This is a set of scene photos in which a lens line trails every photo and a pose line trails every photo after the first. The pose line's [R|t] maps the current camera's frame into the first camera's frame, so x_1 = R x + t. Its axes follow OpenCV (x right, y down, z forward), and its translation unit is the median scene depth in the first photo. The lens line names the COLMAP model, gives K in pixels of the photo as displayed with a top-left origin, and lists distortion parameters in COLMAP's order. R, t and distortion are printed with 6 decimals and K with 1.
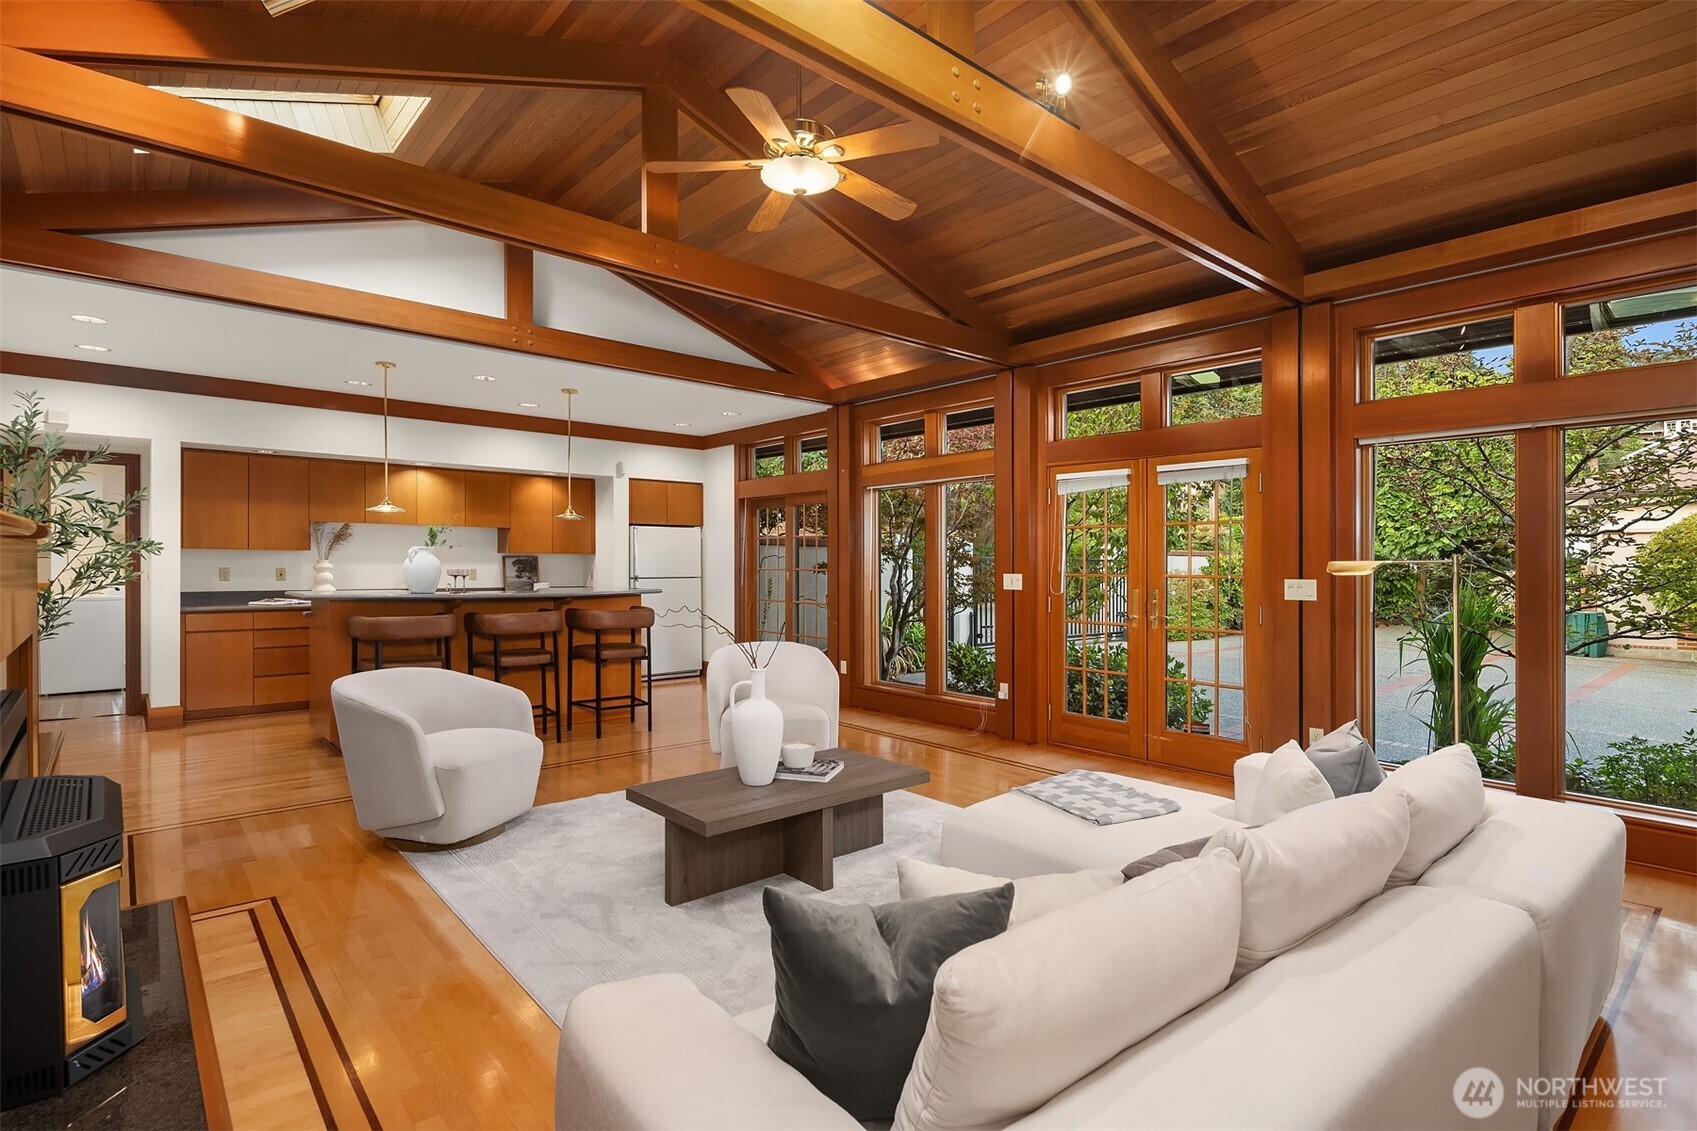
lens RADIAL K [[831.9, 0, 848.4], [0, 831.9, 570.8], [0, 0, 1]] dist [-0.004414, -0.001199]
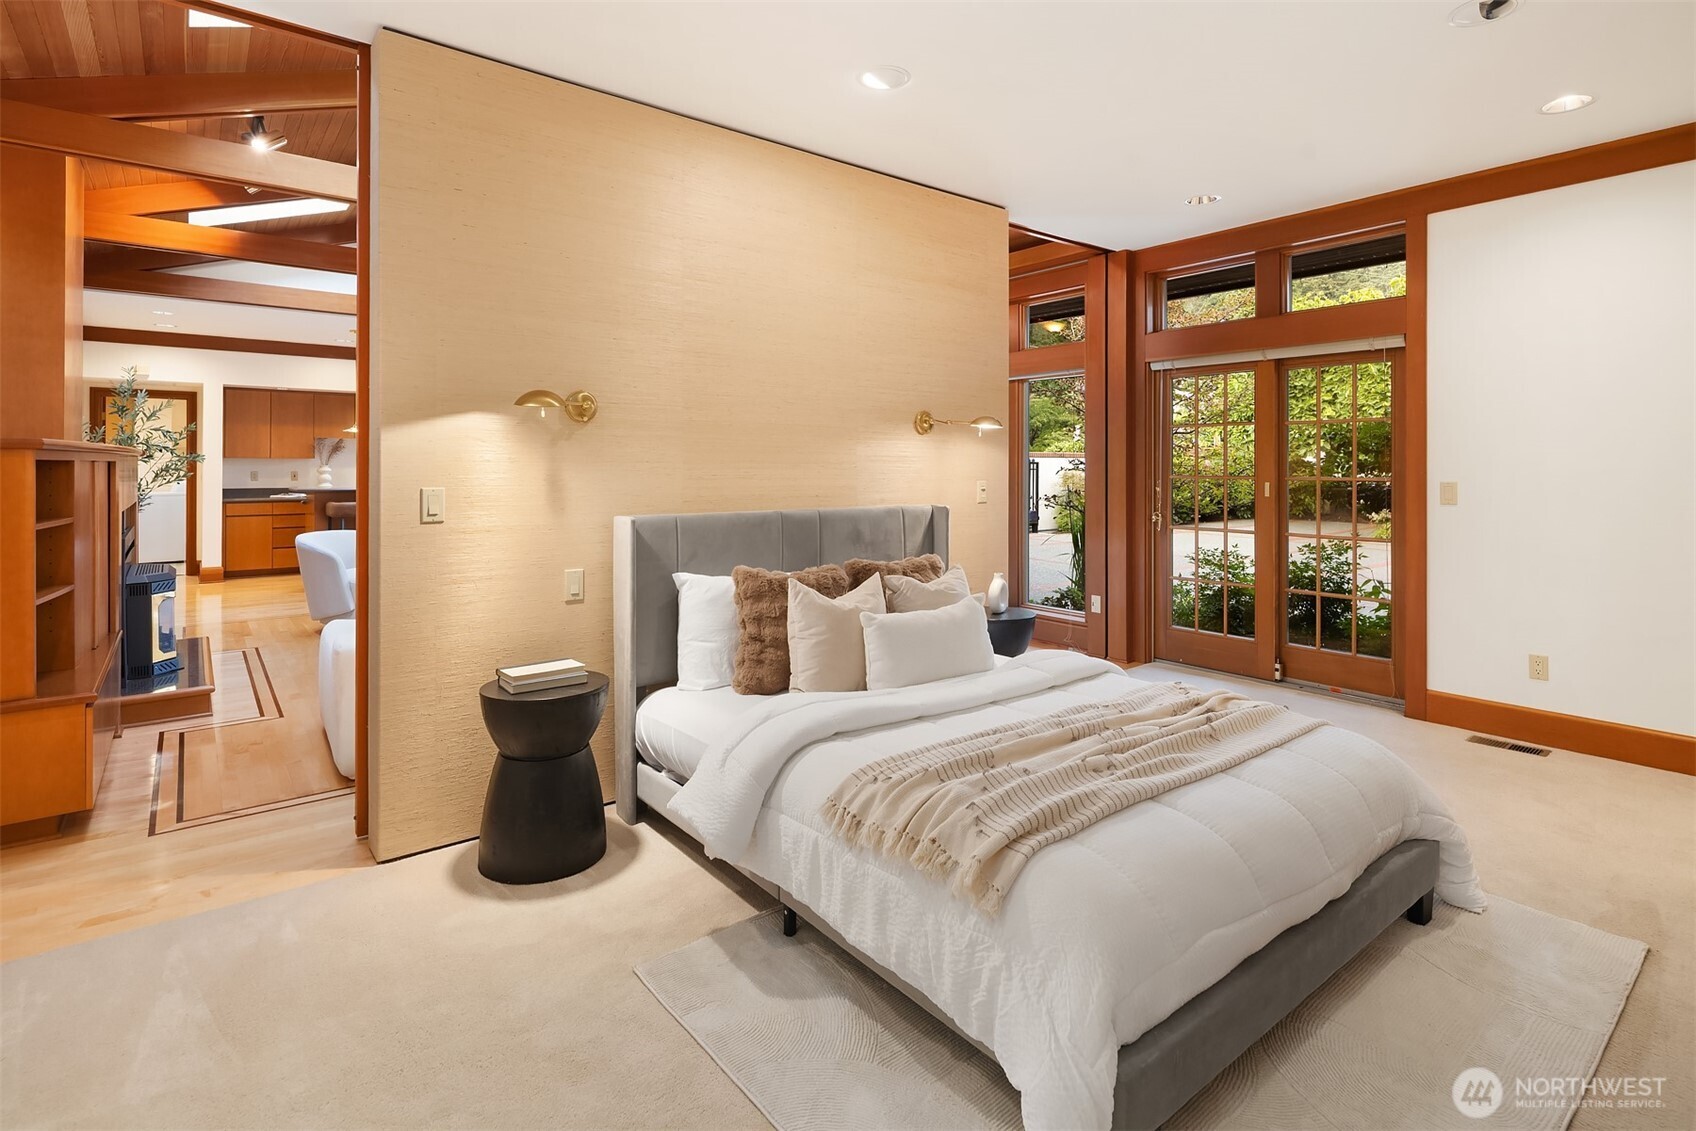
lens RADIAL K [[826.2, 0, 823.0], [0, 826.2, 464.1], [0, 0, 1]] dist [0.003869, 0.000339]
pose [[0.997672, -0.004422, -0.068050, 0.339686], [0.003583, 0.999916, -0.012450, 0.005523], [0.068099, 0.012177, 0.997604, -0.371979]]
